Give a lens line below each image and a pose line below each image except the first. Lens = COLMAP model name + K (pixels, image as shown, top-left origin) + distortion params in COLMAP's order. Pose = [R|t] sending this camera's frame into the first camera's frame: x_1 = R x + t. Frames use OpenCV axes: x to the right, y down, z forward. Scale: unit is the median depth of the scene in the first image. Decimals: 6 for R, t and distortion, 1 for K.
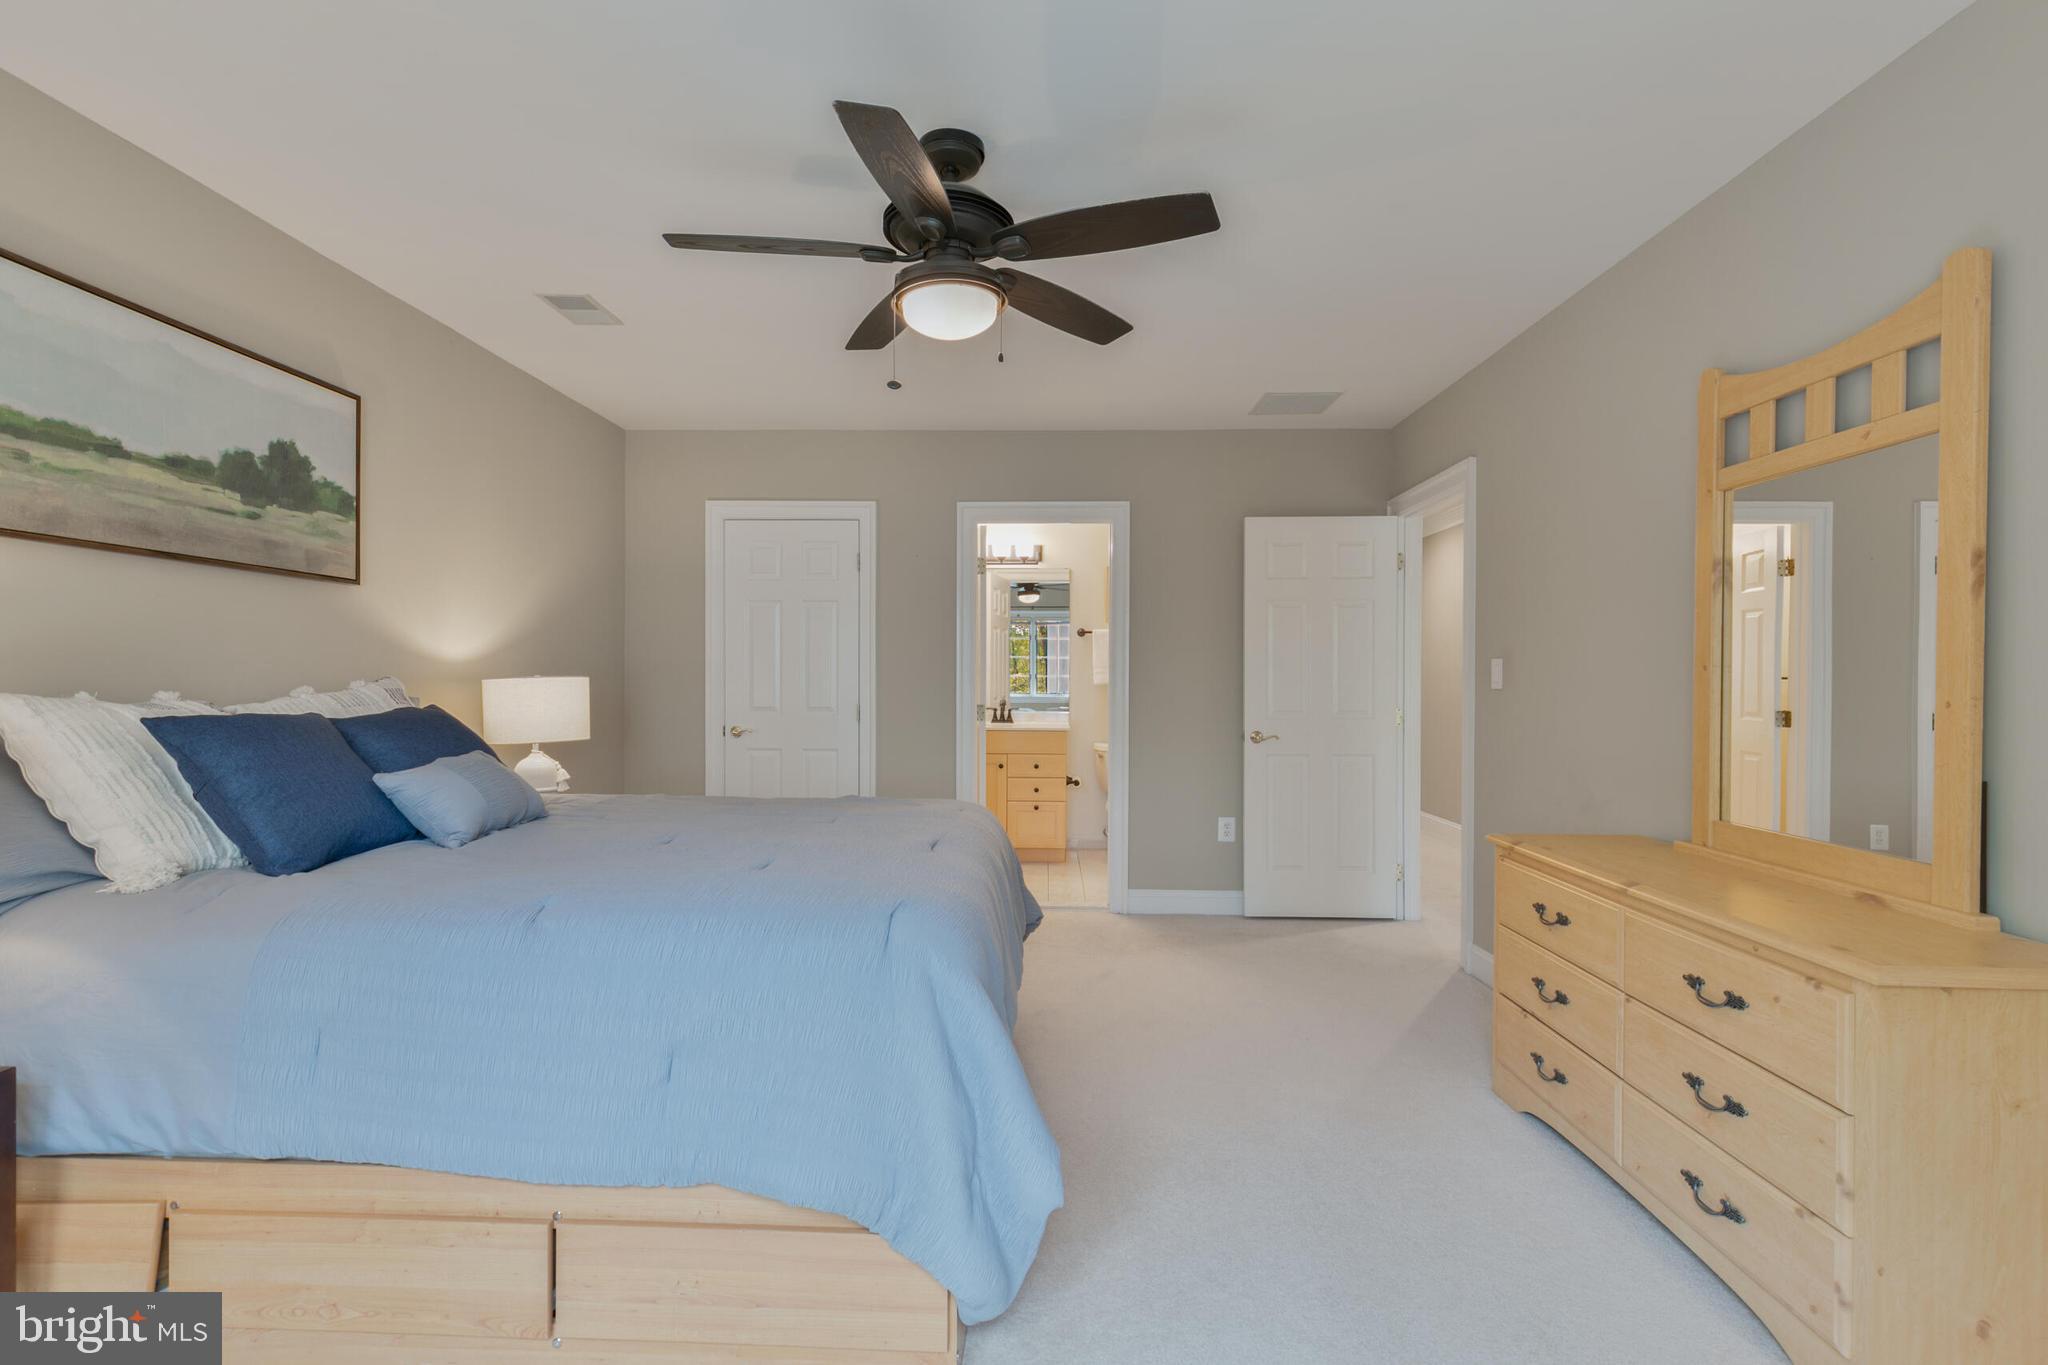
lens RADIAL K [[916.2, 0, 1024.0], [0, 916.2, 682.5], [0, 0, 1]] dist [0.001404, 0.000331]
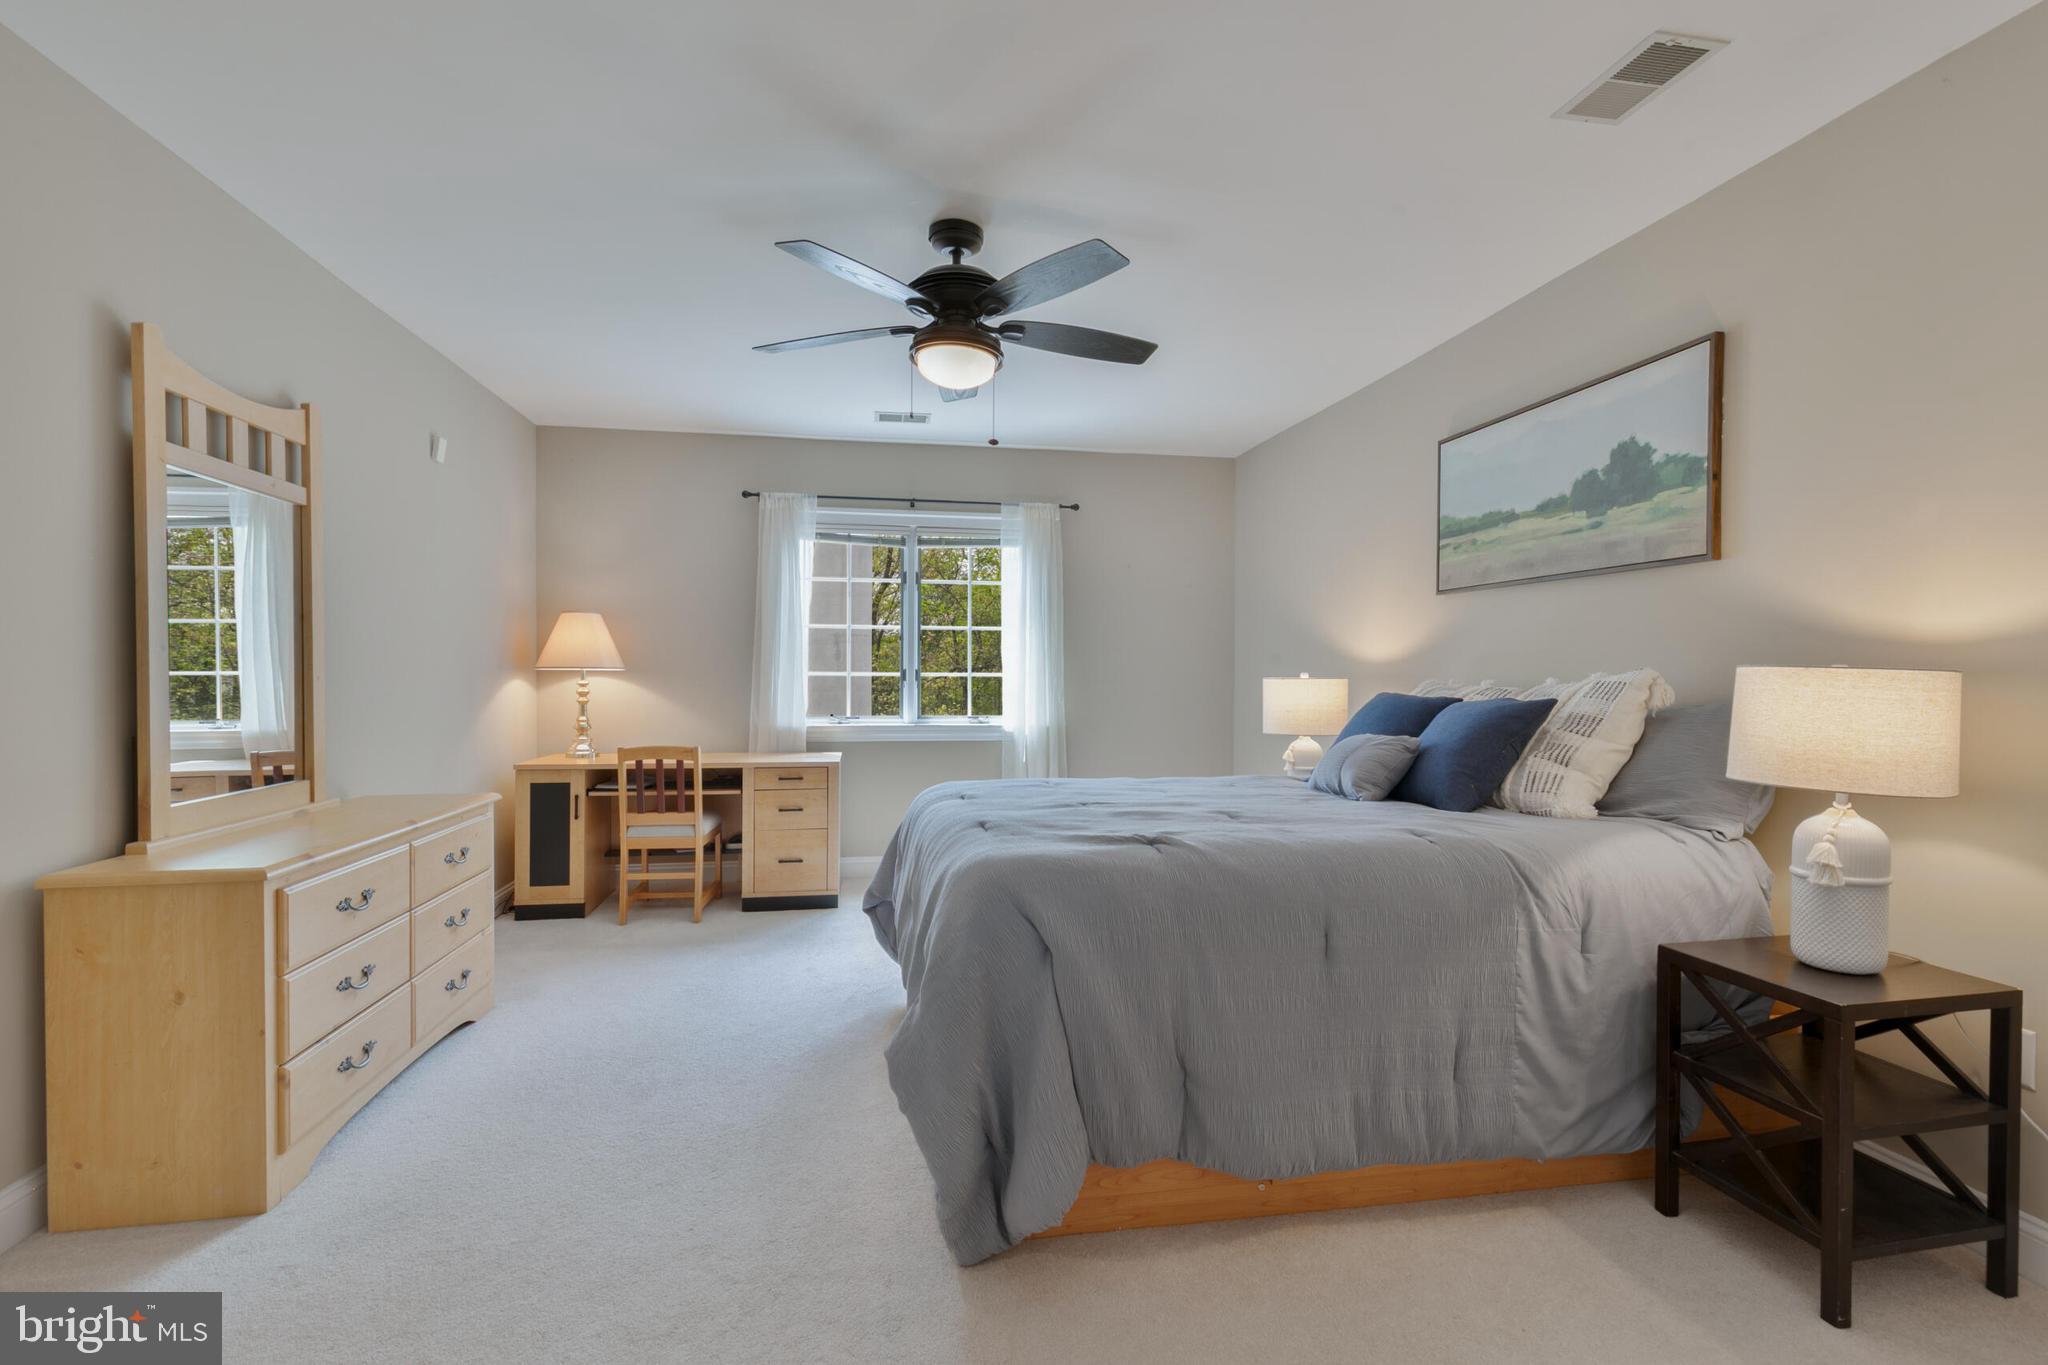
lens RADIAL K [[916.2, 0, 1024.0], [0, 916.2, 682.5], [0, 0, 1]] dist [0.001404, 0.000331]
pose [[-0.977430, -0.003914, -0.211224, 0.075438], [-0.006646, 0.999903, 0.012226, 0.000834], [0.211156, 0.013353, -0.977361, 1.932826]]
